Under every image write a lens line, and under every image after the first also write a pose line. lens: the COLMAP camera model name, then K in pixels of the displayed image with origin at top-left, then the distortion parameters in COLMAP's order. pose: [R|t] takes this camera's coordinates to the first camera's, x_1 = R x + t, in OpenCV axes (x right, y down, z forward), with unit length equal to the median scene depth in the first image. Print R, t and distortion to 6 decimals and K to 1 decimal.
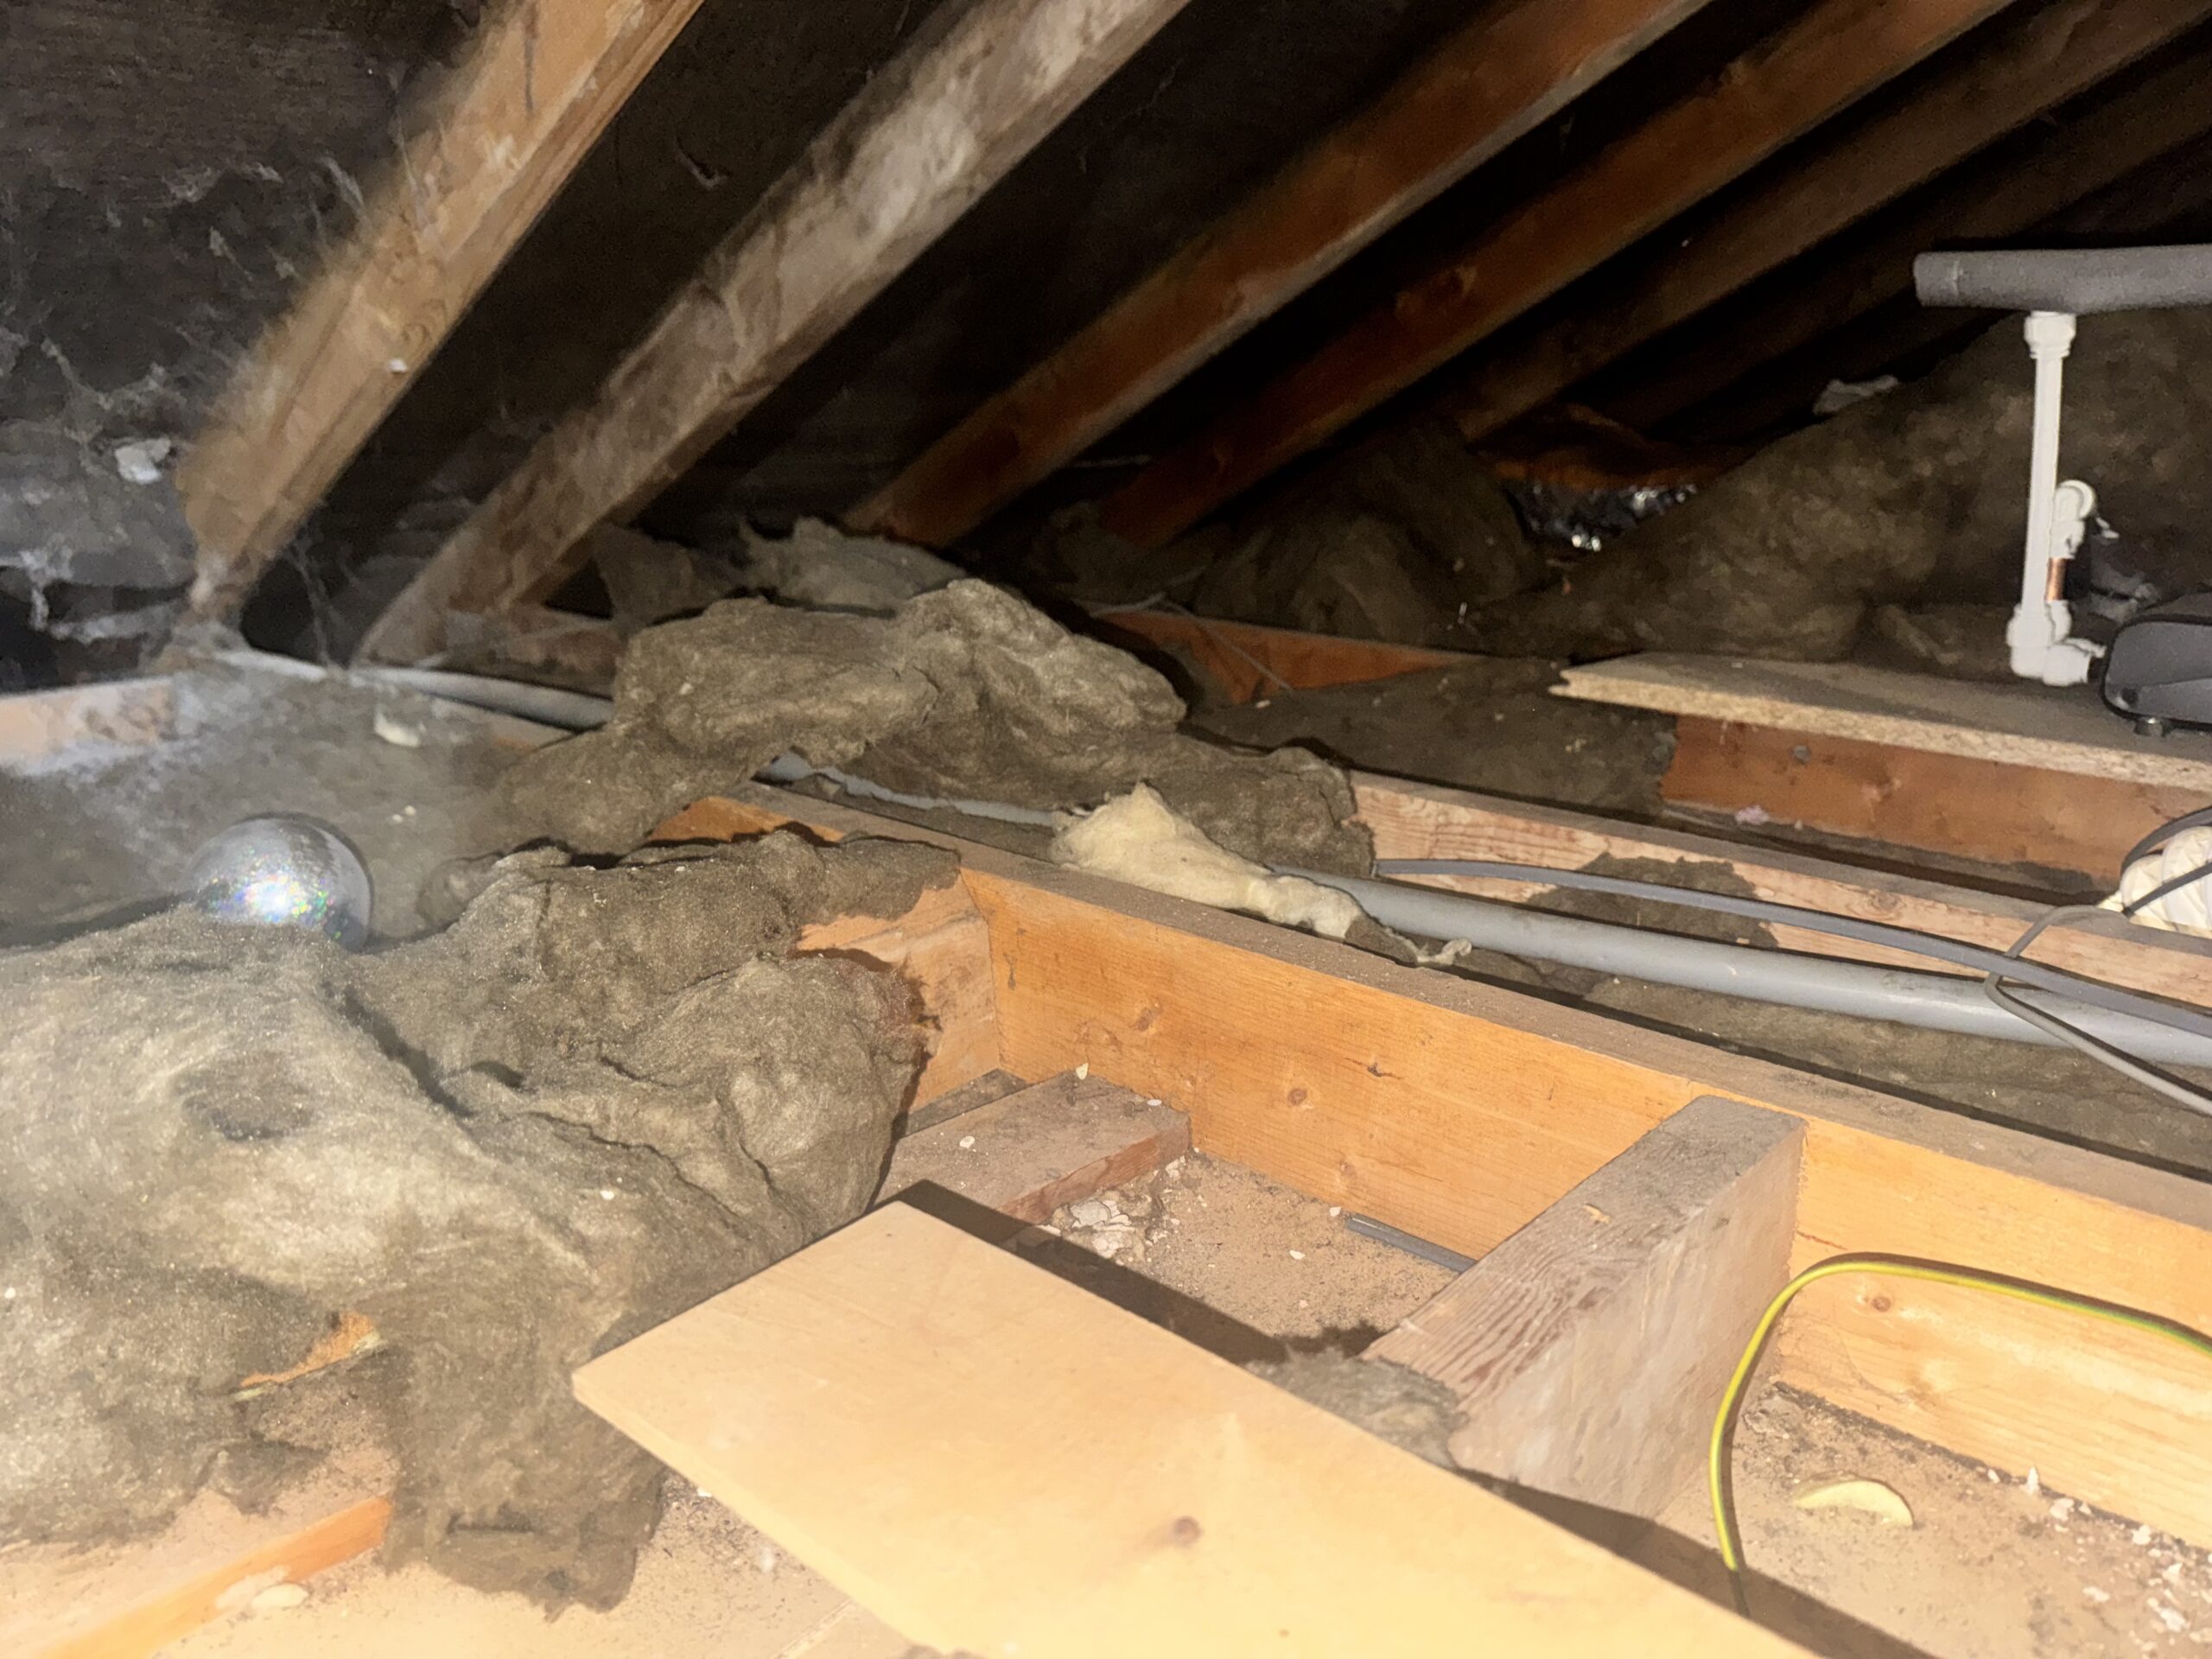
lens RADIAL K [[1549.1, 0, 1106.0], [0, 1549.1, 829.5], [0, 0, 1]] dist [0.010697, -0.034957]
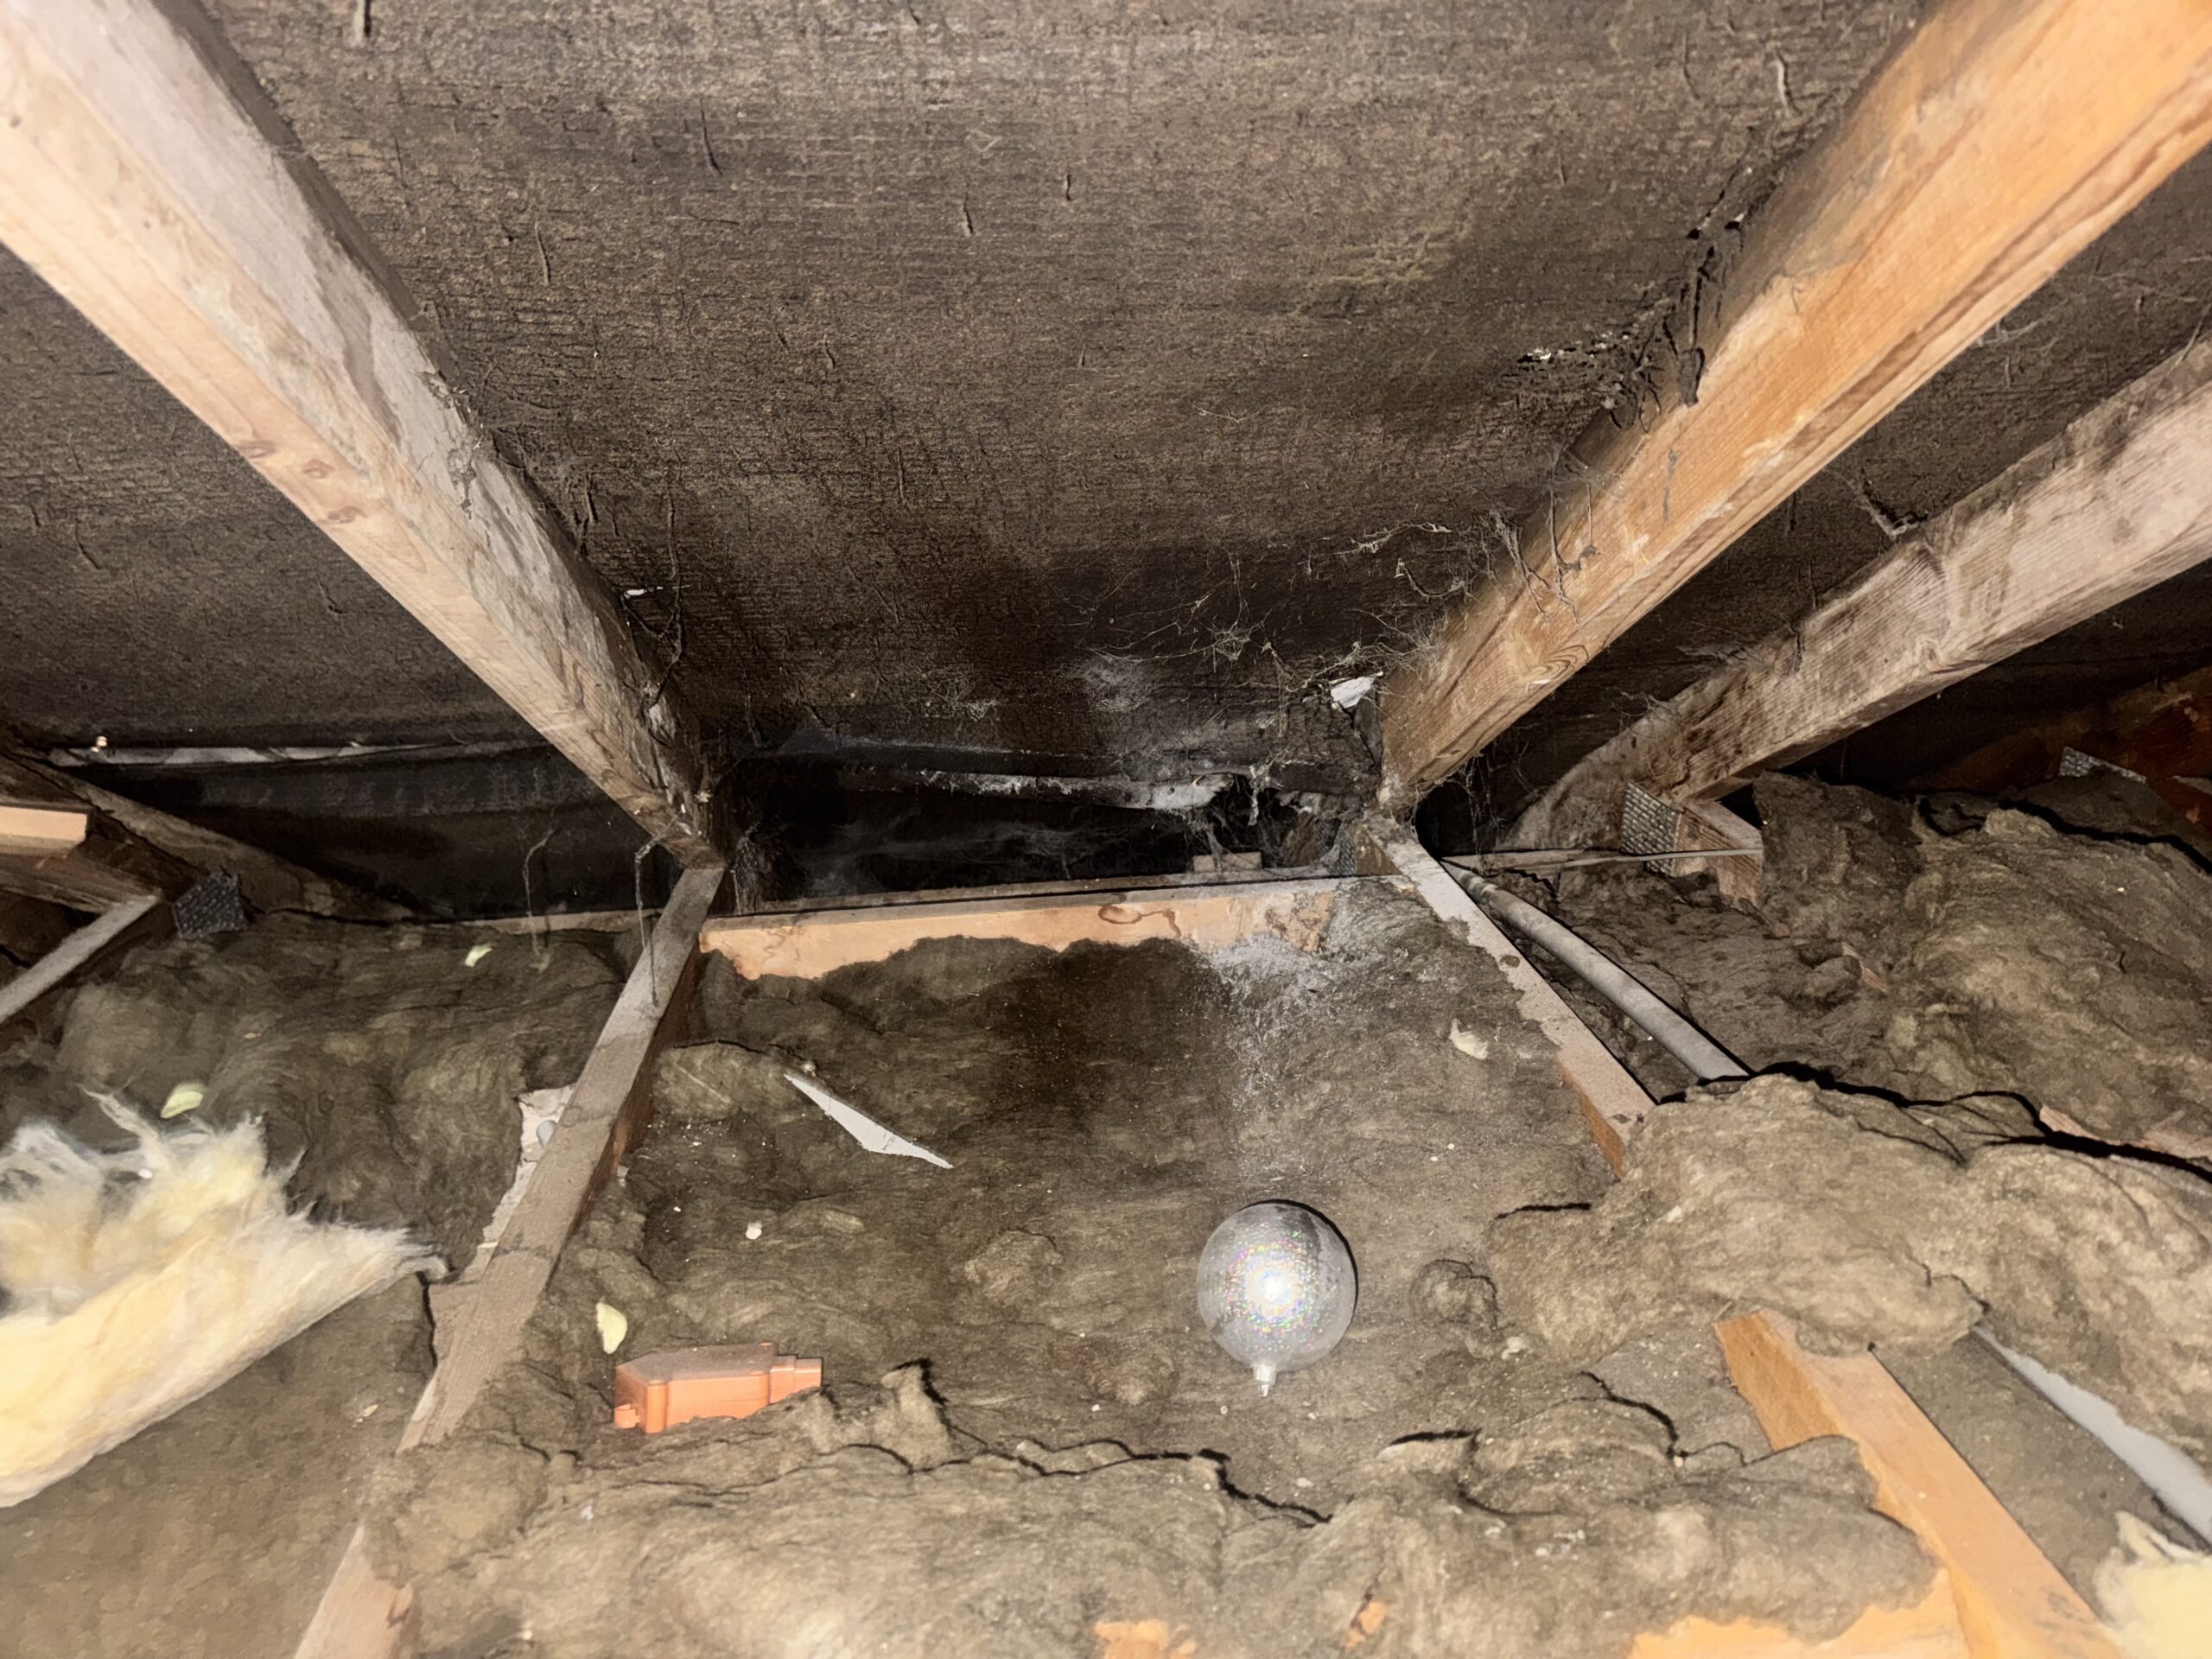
lens RADIAL K [[1549.1, 0, 1106.0], [0, 1549.1, 829.5], [0, 0, 1]] dist [0.010697, -0.034957]
pose [[0.703595, 0.176162, -0.688419, 0.049307], [-0.168440, 0.982520, 0.079267, -0.203557], [0.690349, 0.060186, 0.720969, 0.065687]]
